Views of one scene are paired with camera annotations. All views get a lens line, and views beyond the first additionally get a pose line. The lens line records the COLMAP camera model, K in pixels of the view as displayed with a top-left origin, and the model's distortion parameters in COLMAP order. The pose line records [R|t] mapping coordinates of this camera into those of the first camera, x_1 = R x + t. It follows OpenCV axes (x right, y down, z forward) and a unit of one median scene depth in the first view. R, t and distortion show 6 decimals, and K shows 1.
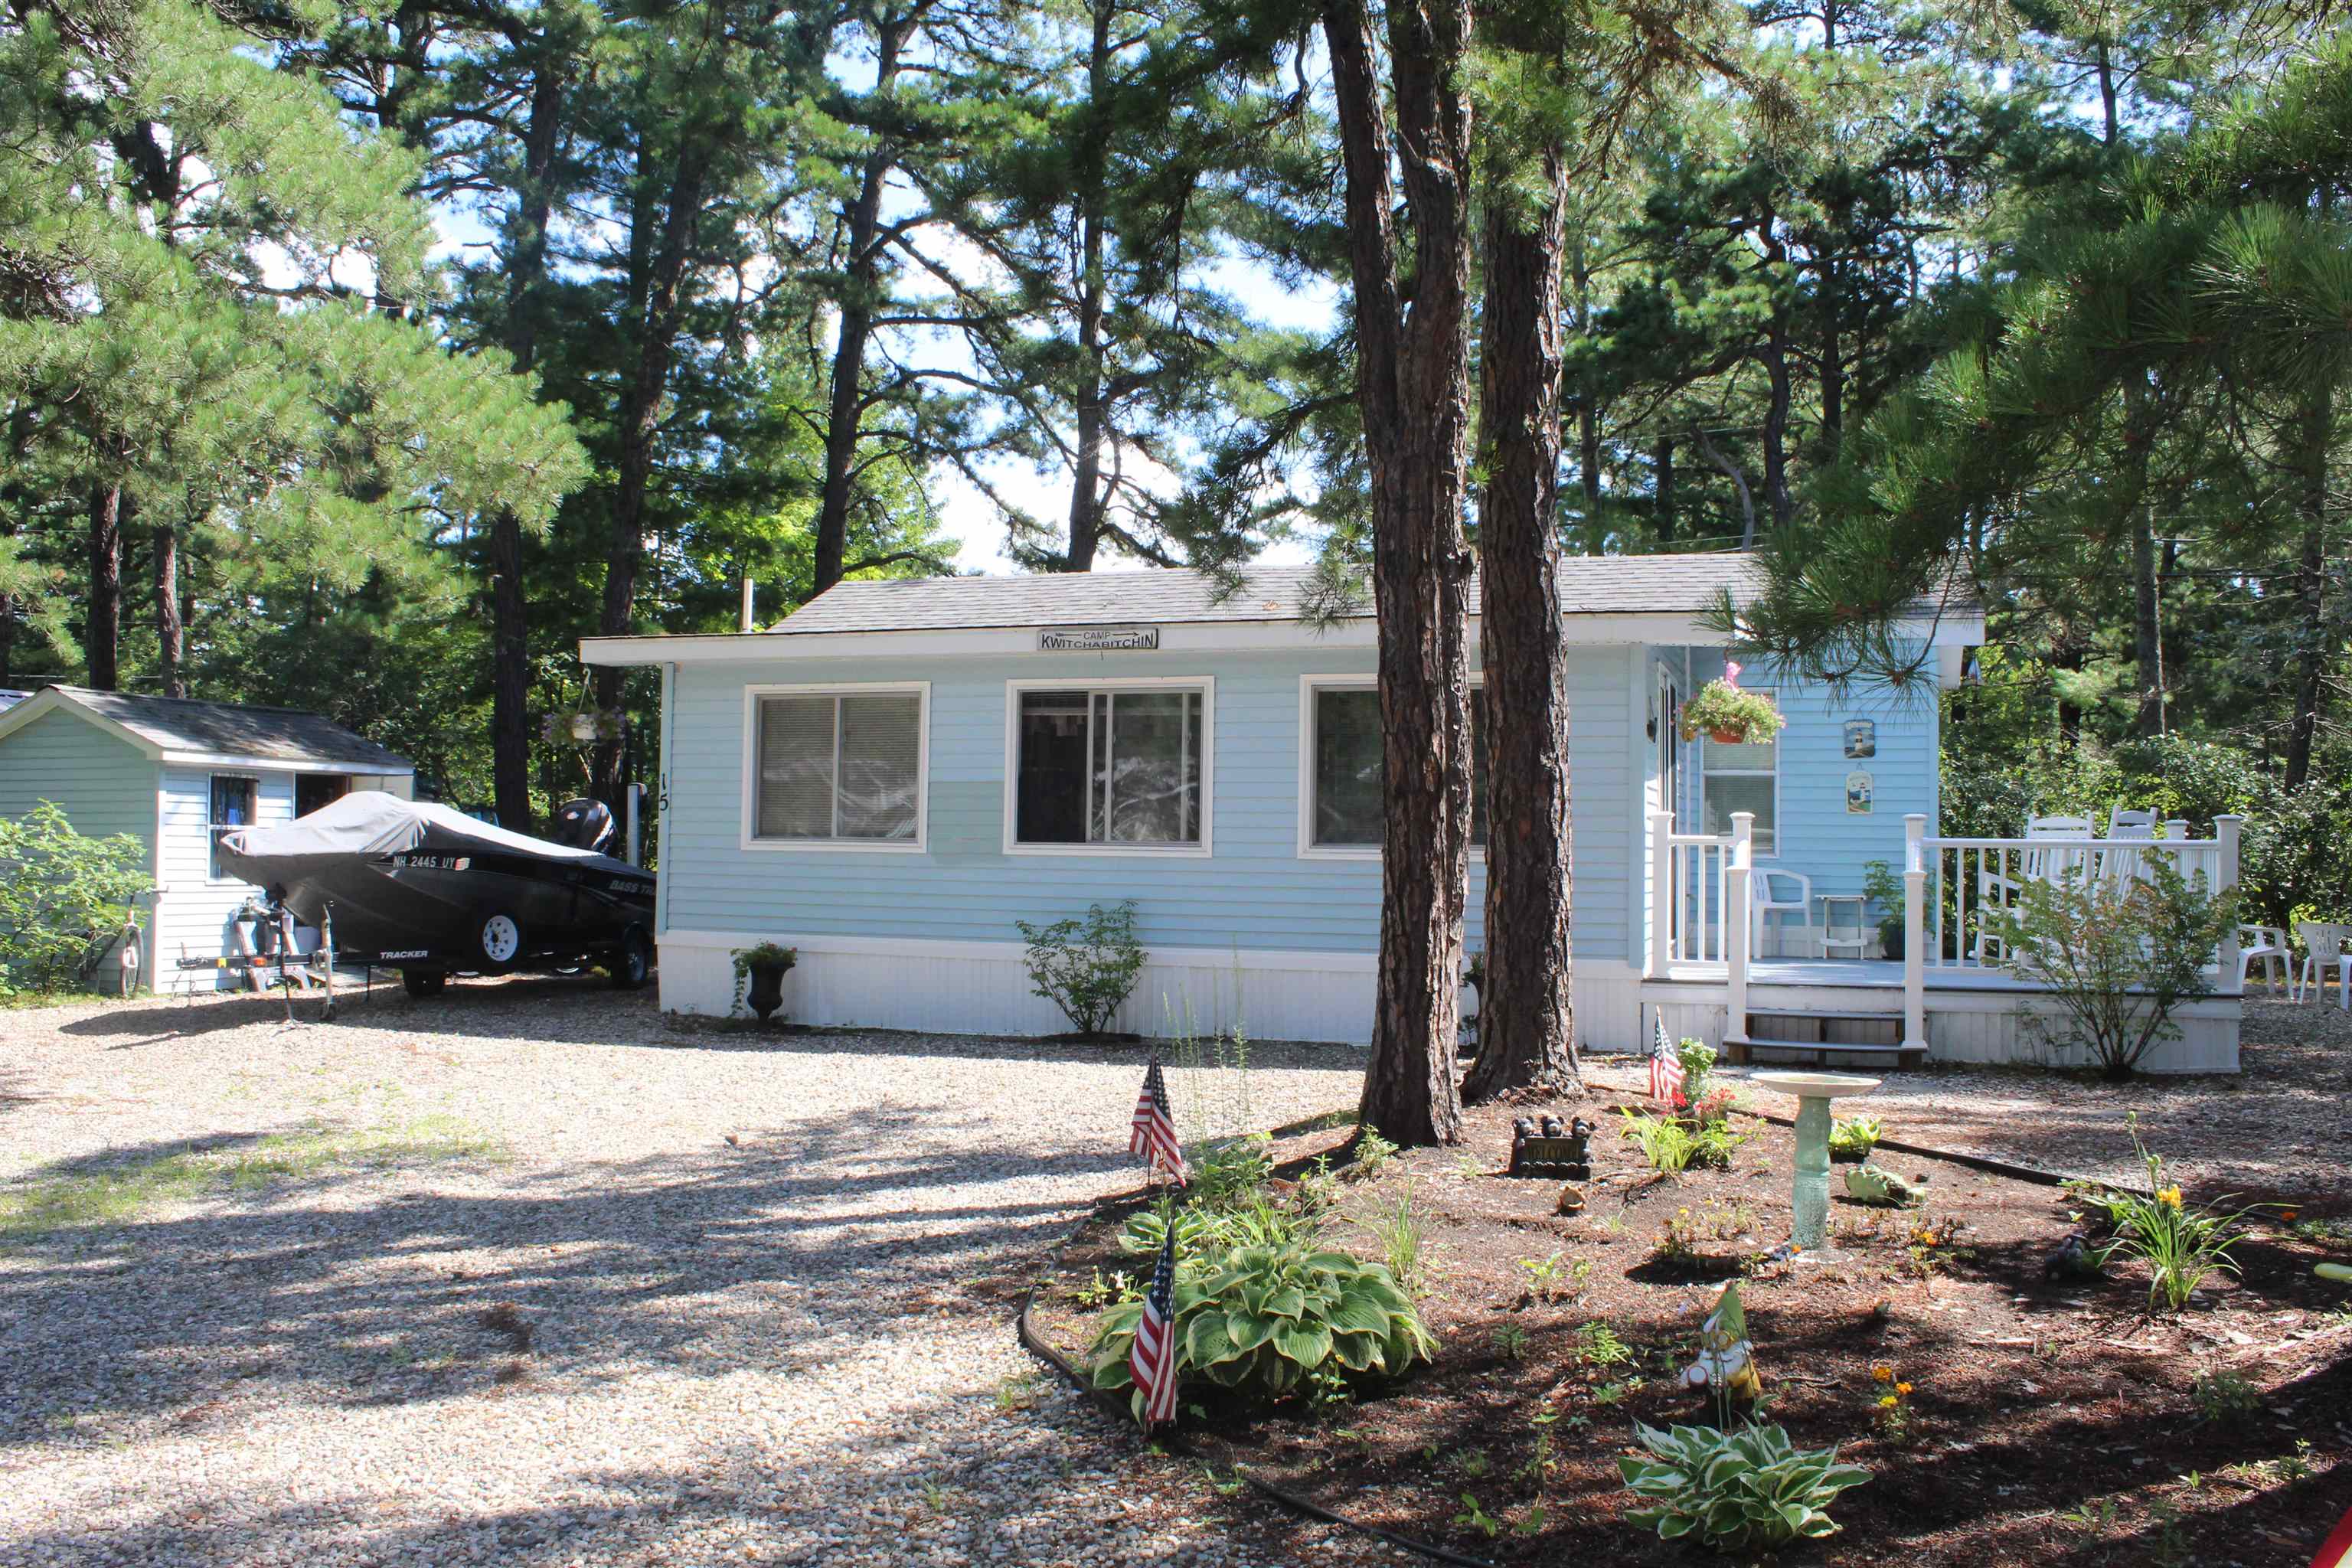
lens RADIAL K [[1984.4, 0, 1175.6], [0, 1984.4, 777.3], [0, 0, 1]] dist [-0.092967, -0.000429]
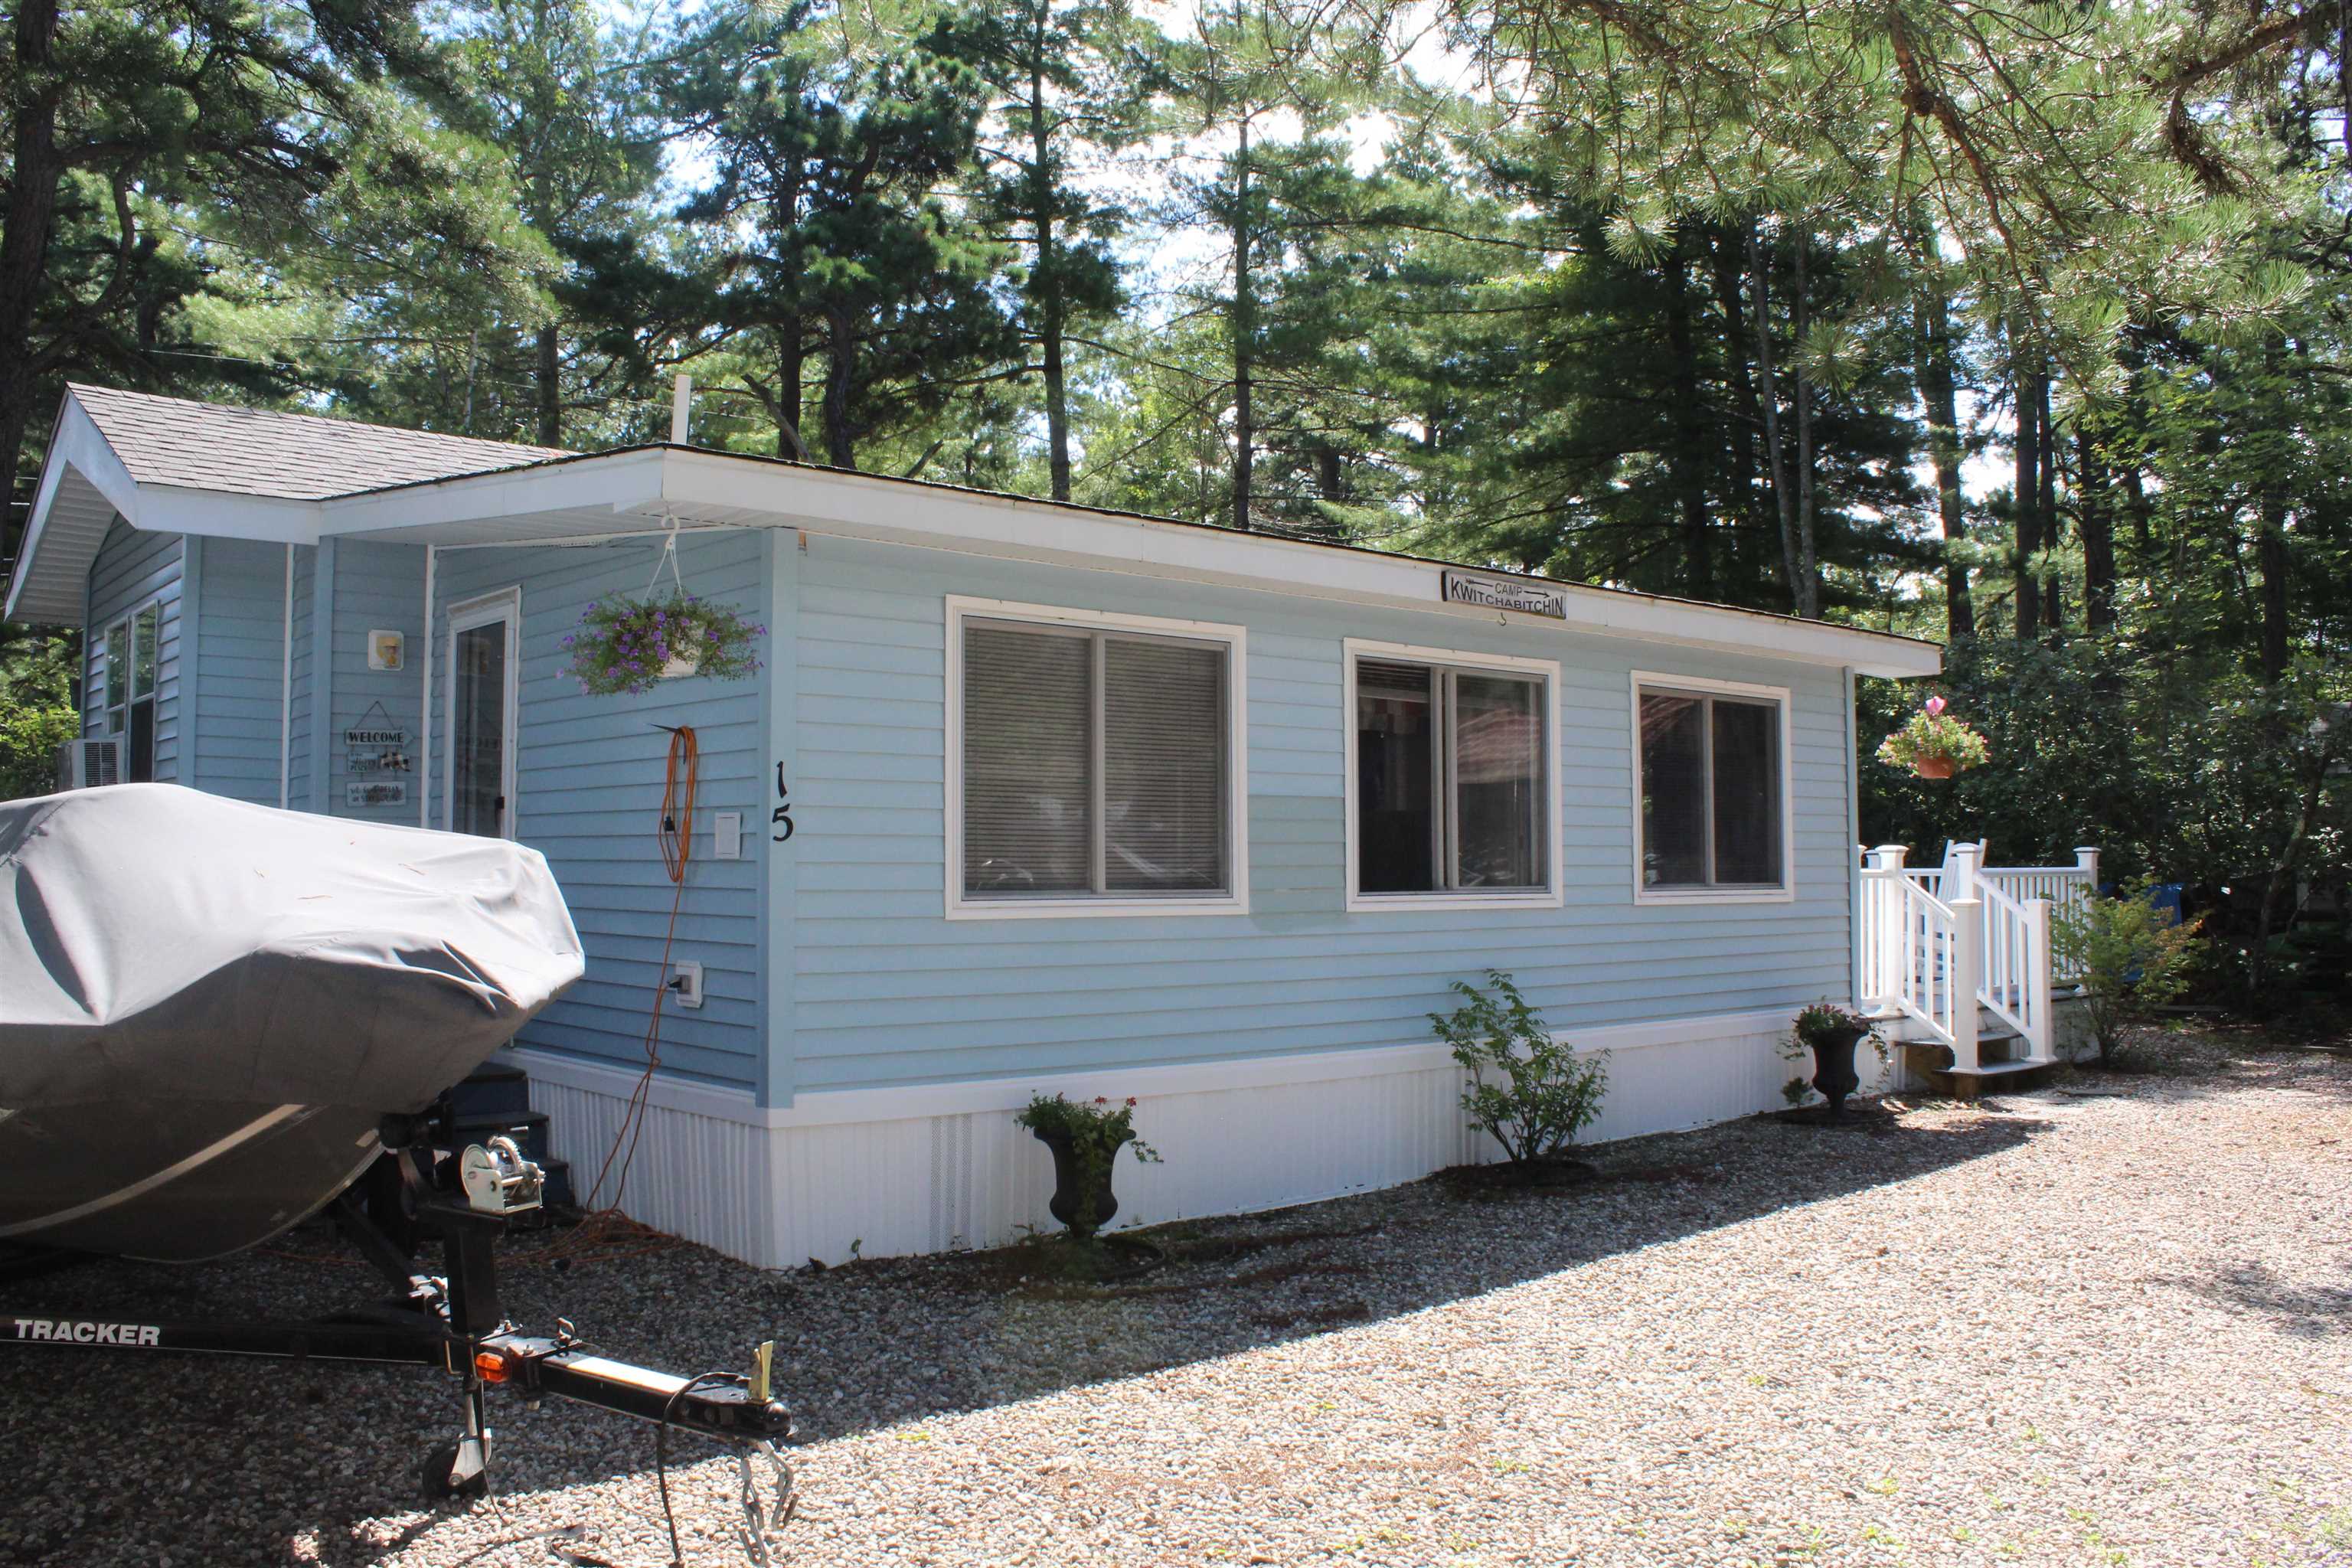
lens RADIAL K [[1984.4, 0, 1171.4], [0, 1984.4, 772.4], [0, 0, 1]] dist [-0.092967, -0.000429]
pose [[0.499215, 0.027099, 0.866054, -0.670238], [-0.026485, 0.999521, -0.016008, 0.005895], [-0.866073, -0.014946, 0.499693, 0.733241]]
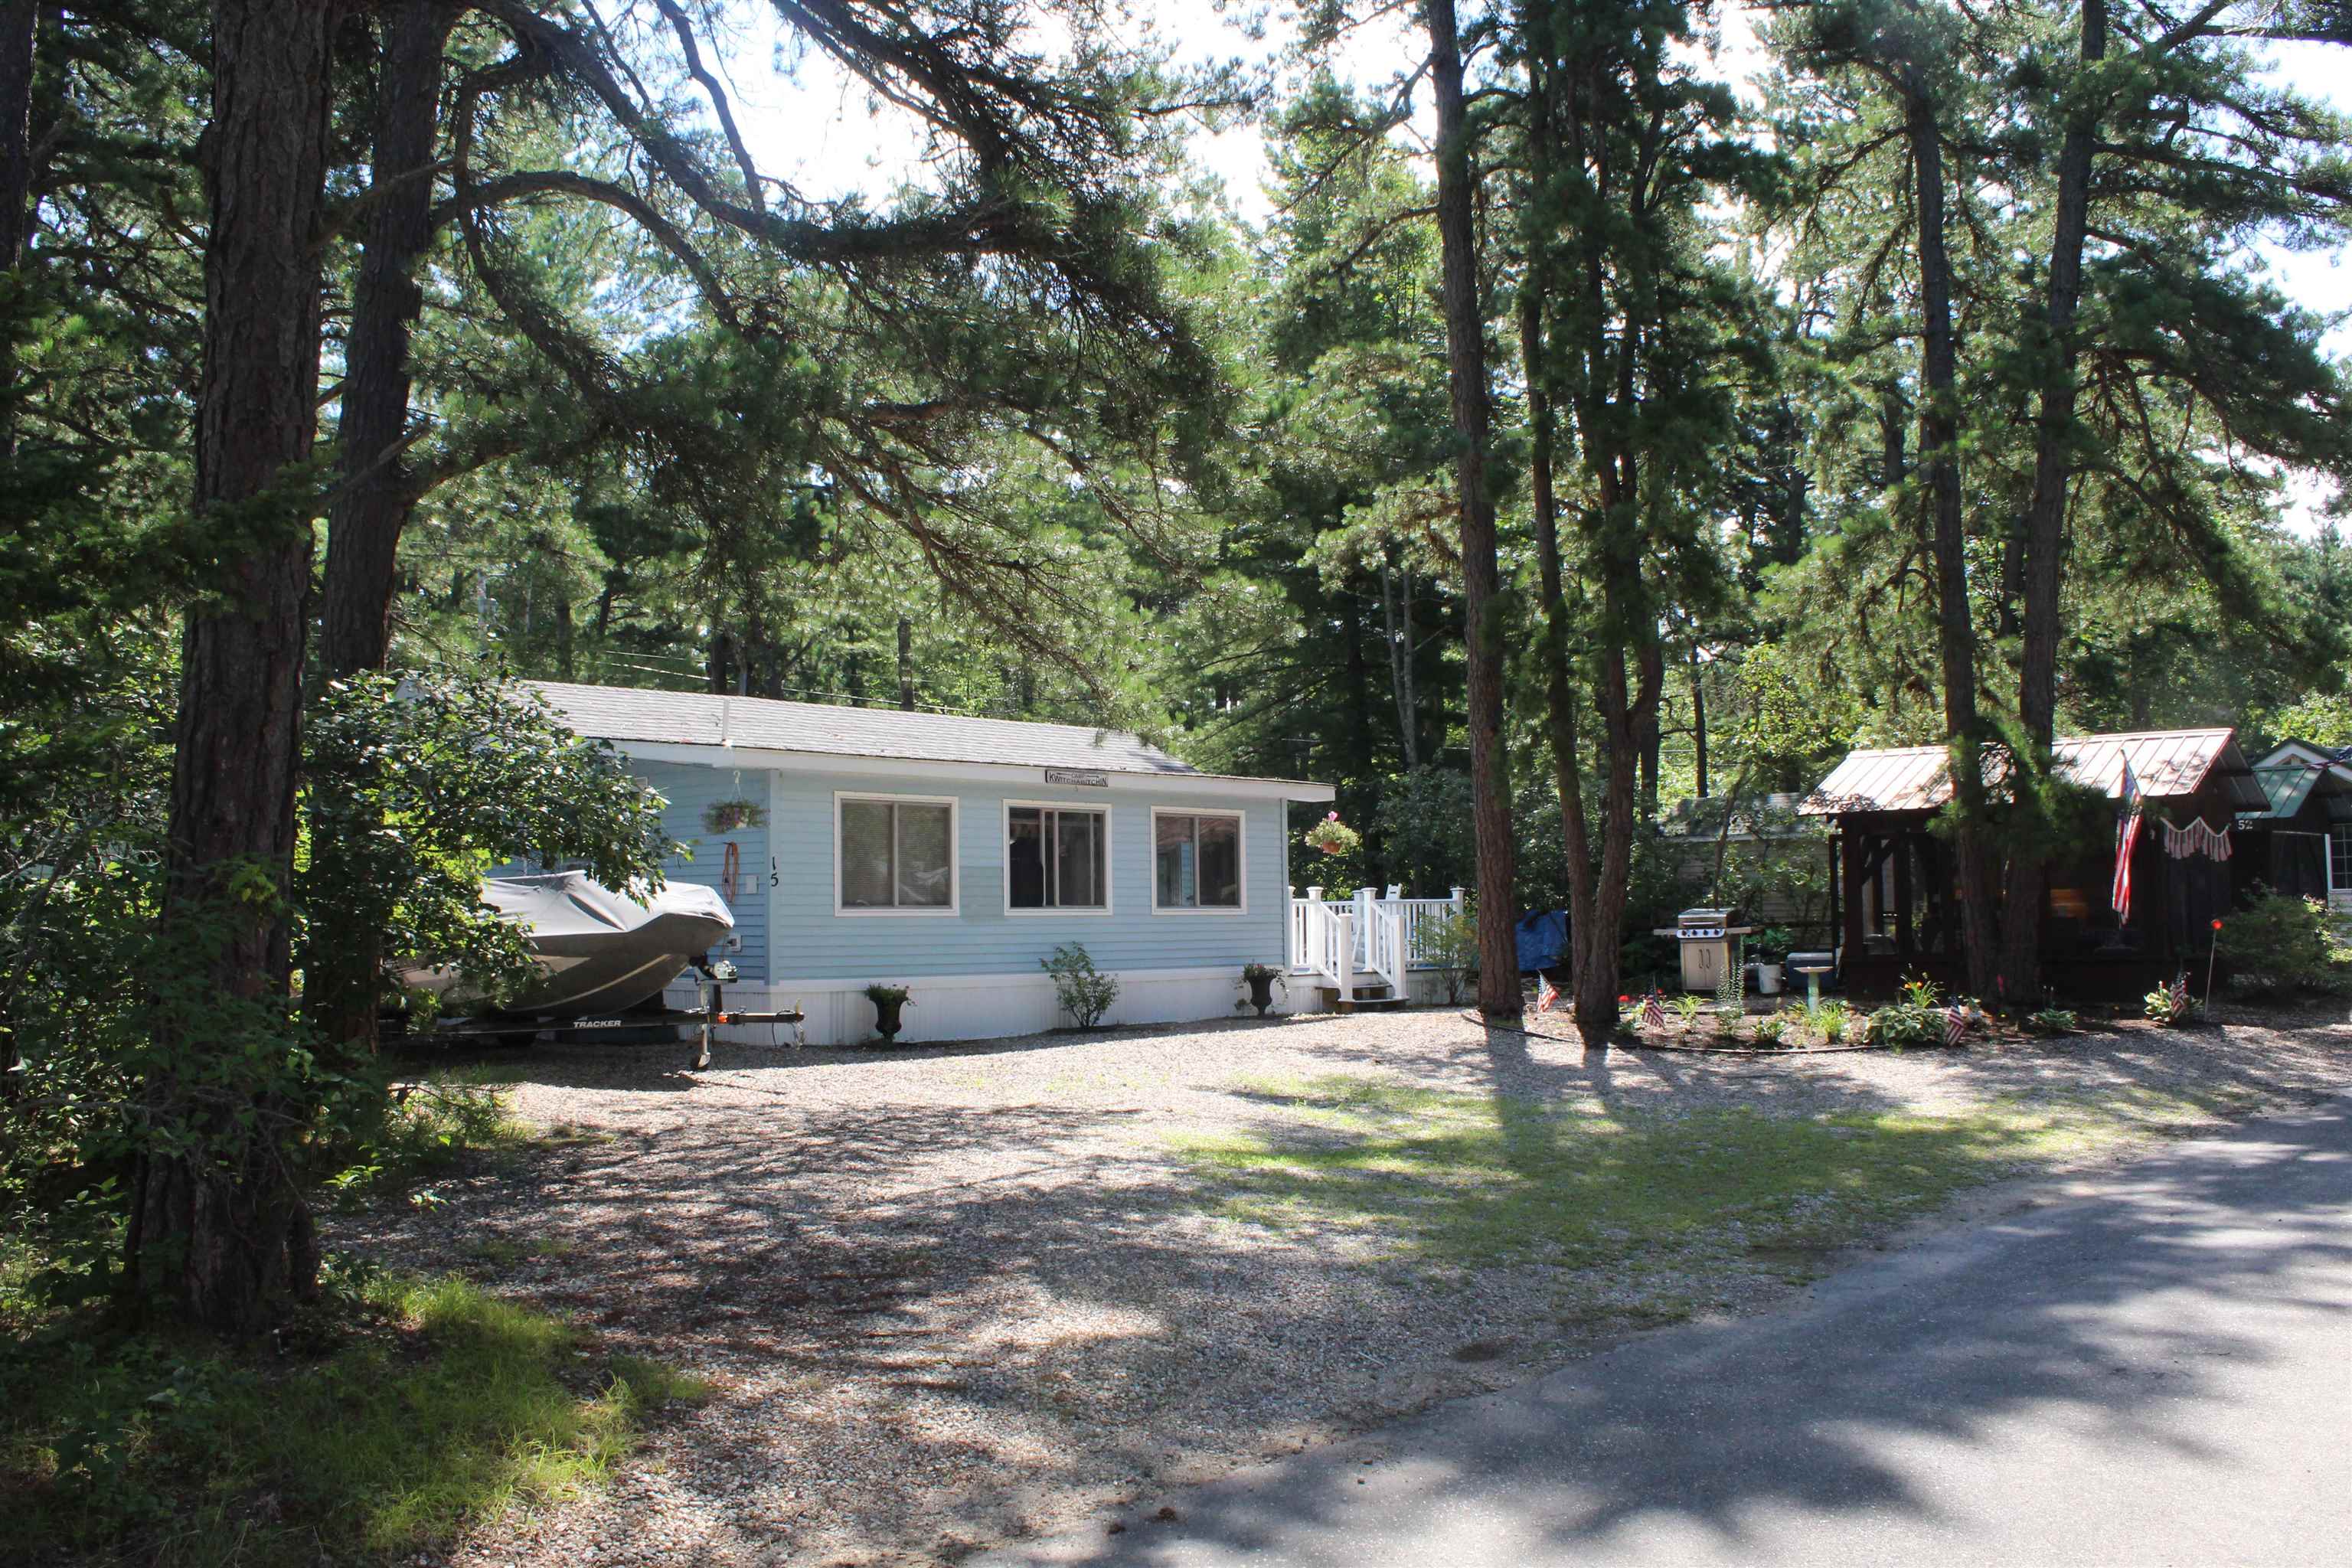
lens RADIAL K [[1984.4, 0, 1180.2], [0, 1984.4, 791.7], [0, 0, 1]] dist [-0.092967, -0.000429]
pose [[0.436145, 0.039309, 0.899017, -1.383669], [-0.020493, 0.999220, -0.033749, -0.006794], [-0.899643, -0.003705, 0.436610, 0.227753]]
